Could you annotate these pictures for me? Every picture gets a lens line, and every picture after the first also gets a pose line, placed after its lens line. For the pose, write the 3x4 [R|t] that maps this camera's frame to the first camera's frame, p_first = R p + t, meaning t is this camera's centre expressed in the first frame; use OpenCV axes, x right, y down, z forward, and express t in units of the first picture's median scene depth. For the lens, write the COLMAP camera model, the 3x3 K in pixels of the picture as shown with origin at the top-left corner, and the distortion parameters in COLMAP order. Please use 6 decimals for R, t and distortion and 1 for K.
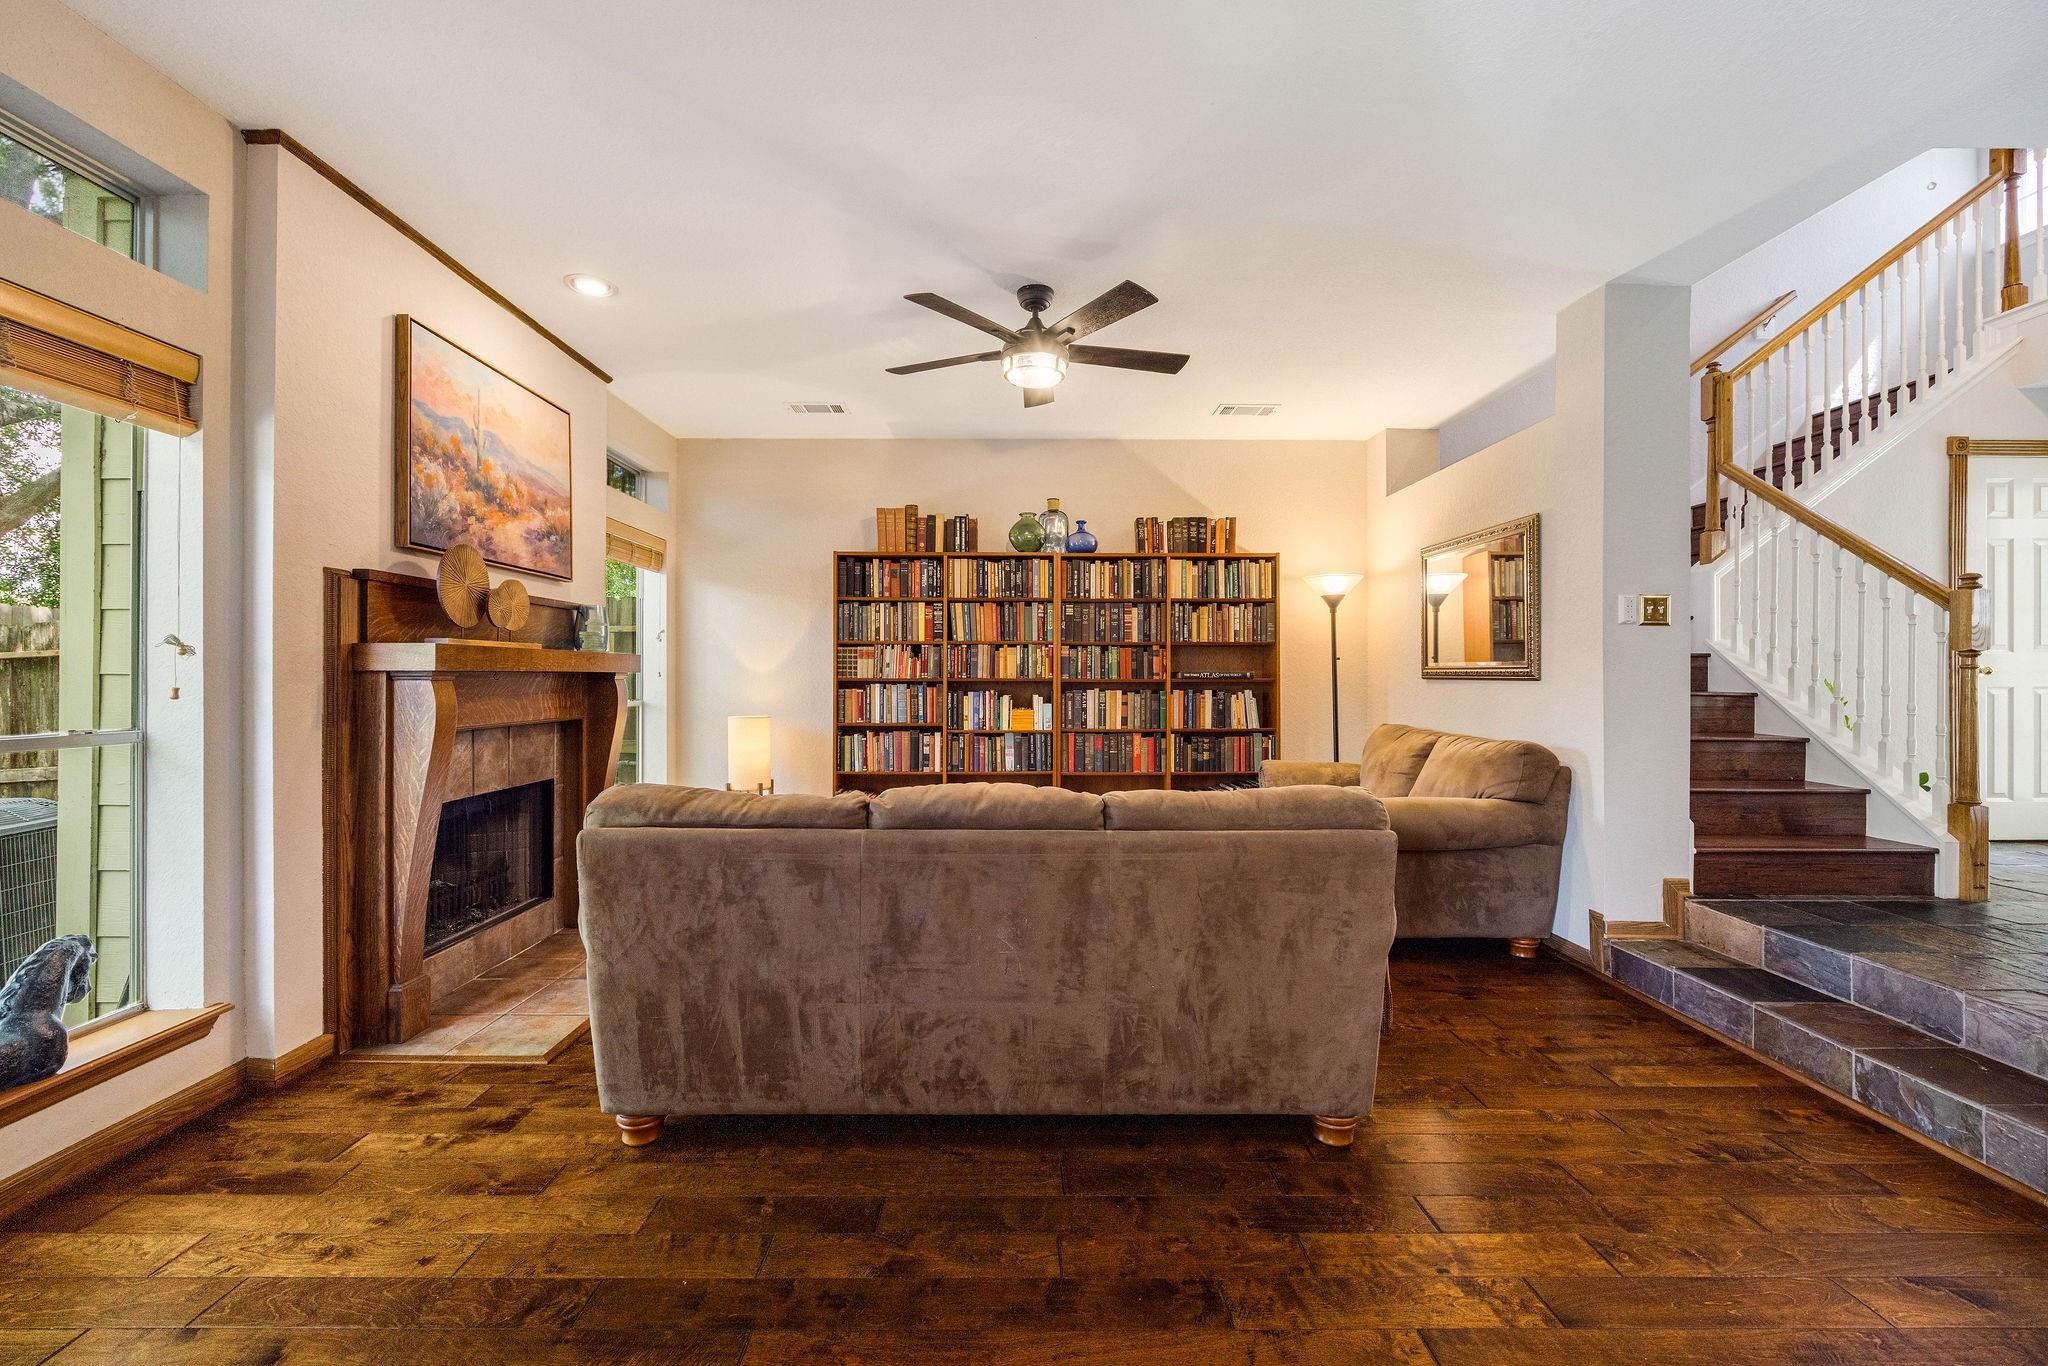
lens RADIAL K [[832.7, 0, 1006.8], [0, 832.7, 676.1], [0, 0, 1]] dist [-0.001054, 0.002628]
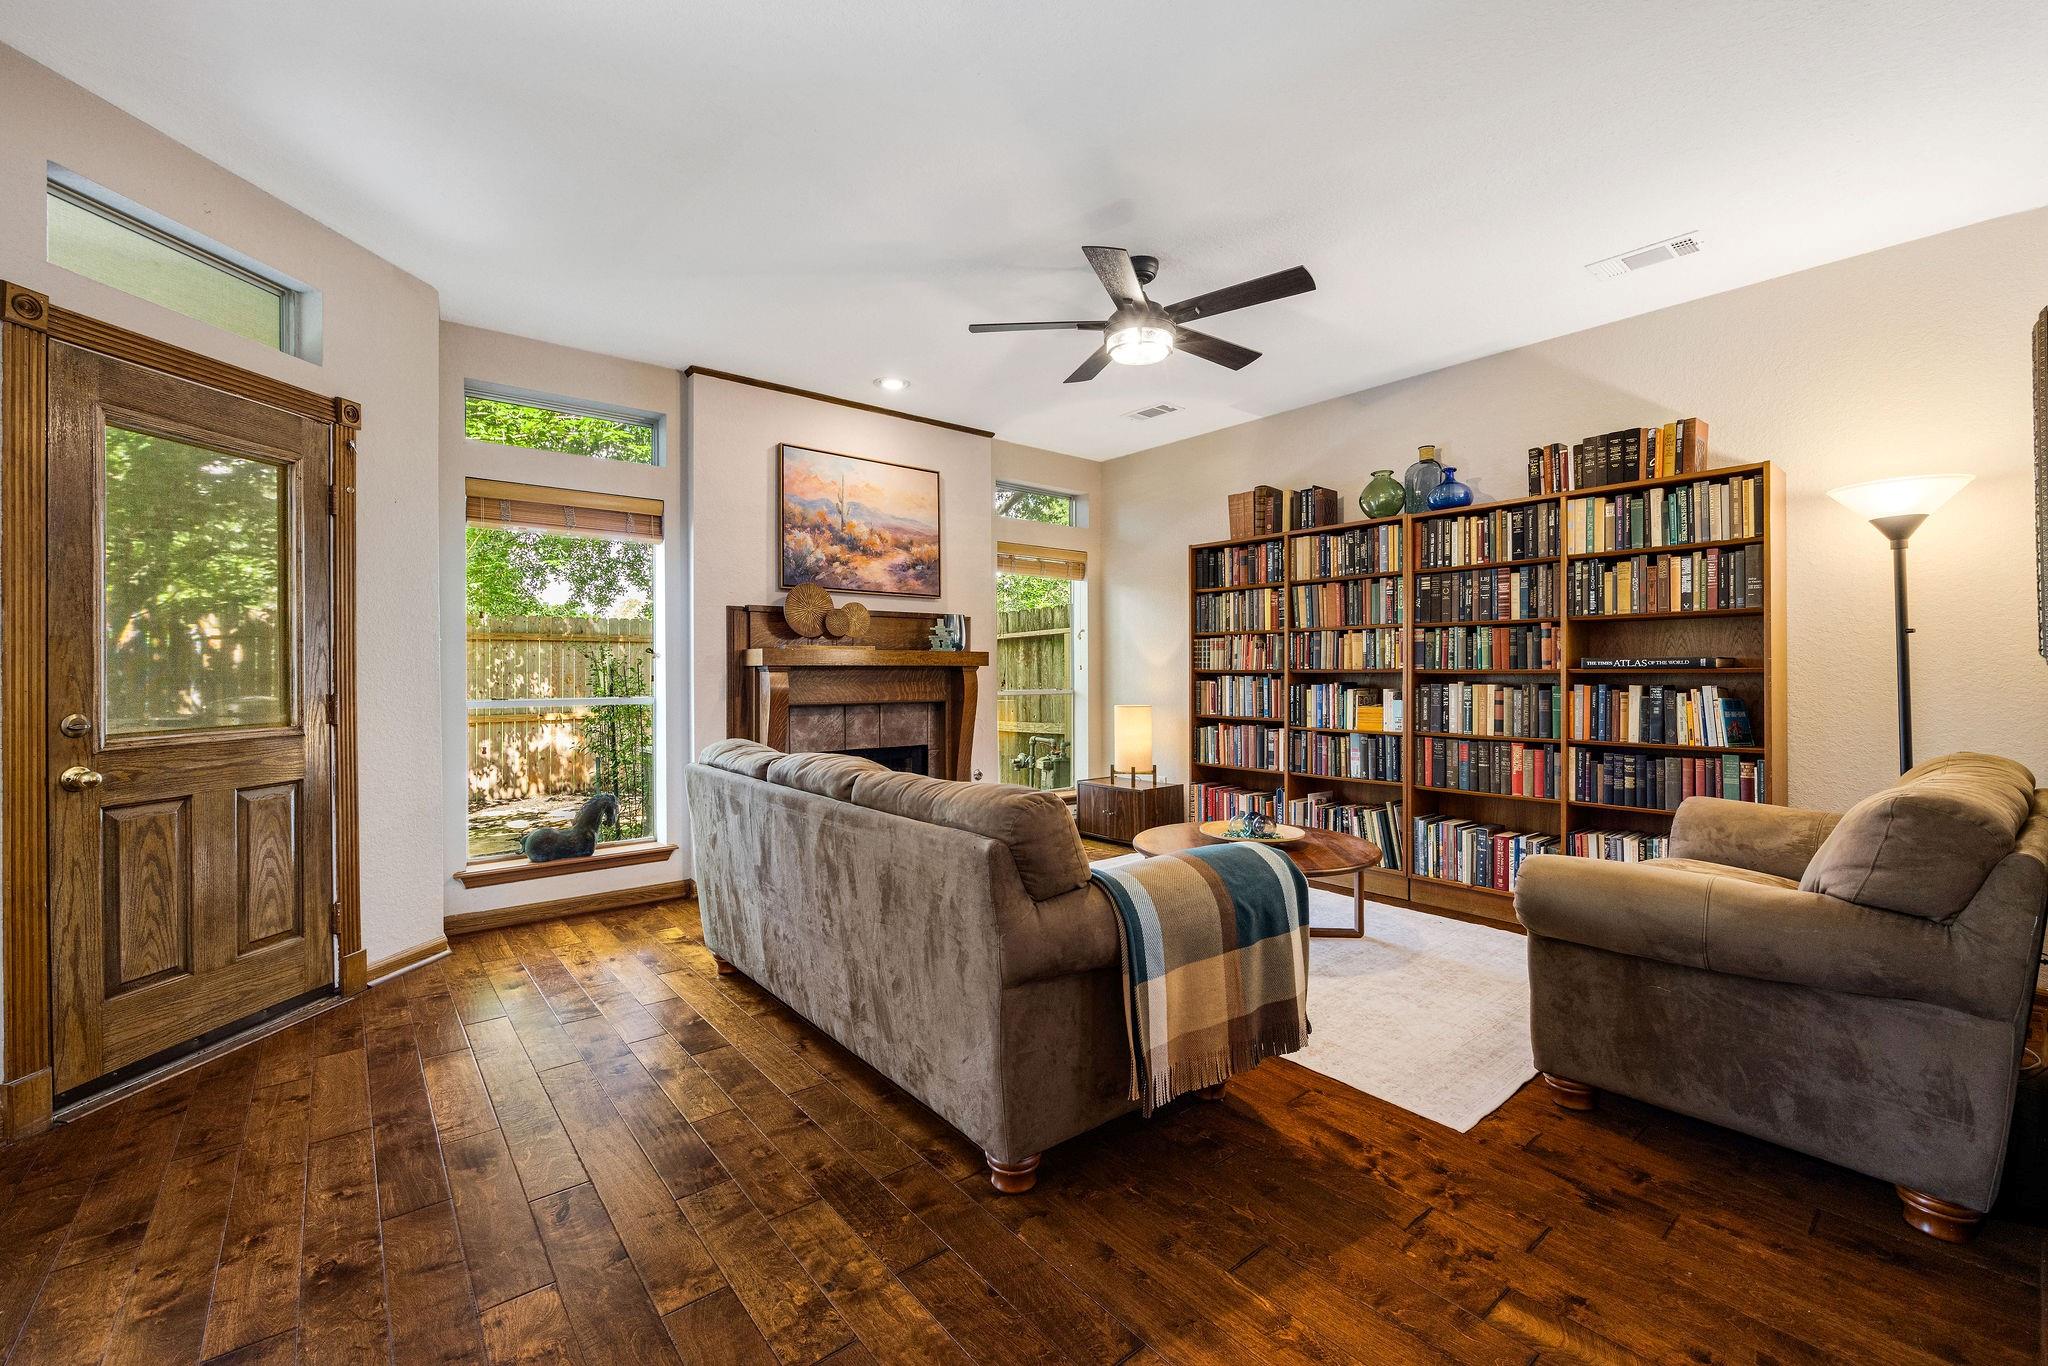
lens RADIAL K [[832.7, 0, 992.6], [0, 832.7, 672.4], [0, 0, 1]] dist [-0.001054, 0.002628]
pose [[0.627298, -0.001578, -0.778778, 0.441401], [0.003344, 0.999994, 0.000668, 0.004061], [0.778772, -0.003023, 0.627300, 0.176083]]
